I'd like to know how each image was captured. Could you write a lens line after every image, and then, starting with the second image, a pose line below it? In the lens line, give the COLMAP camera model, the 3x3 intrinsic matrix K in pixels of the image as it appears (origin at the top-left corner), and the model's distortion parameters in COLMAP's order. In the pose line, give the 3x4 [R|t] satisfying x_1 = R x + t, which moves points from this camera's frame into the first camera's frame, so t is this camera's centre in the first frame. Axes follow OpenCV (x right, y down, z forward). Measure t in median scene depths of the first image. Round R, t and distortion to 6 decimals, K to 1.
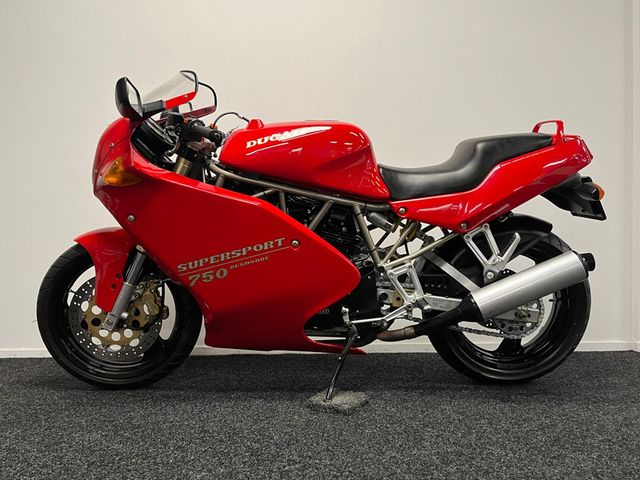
lens RADIAL K [[536.3, 0, 320.0], [0, 536.3, 240.0], [0, 0, 1]] dist [0.029603, -0.002977]
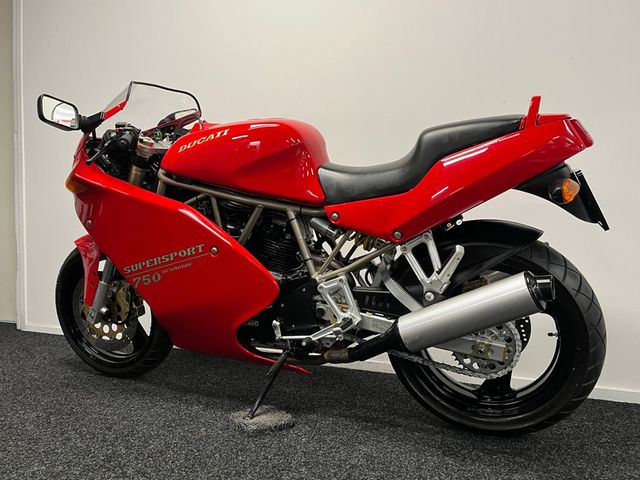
lens RADIAL K [[536.3, 0, 320.0], [0, 536.3, 240.0], [0, 0, 1]] dist [0.029603, -0.002977]
pose [[0.904462, 0.022118, -0.425981, 0.505847], [-0.018873, 0.999752, 0.011838, -0.025558], [0.426137, -0.002667, 0.904655, 0.196207]]
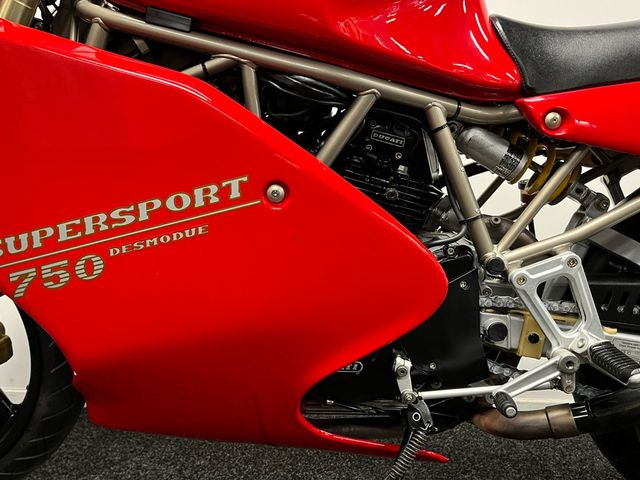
lens RADIAL K [[536.3, 0, 320.0], [0, 536.3, 240.0], [0, 0, 1]] dist [0.029603, -0.002977]
pose [[0.996960, 0.019289, -0.075488, 0.013077], [-0.018371, 0.999749, 0.012834, 0.032434], [0.075717, -0.011408, 0.997064, 0.589631]]
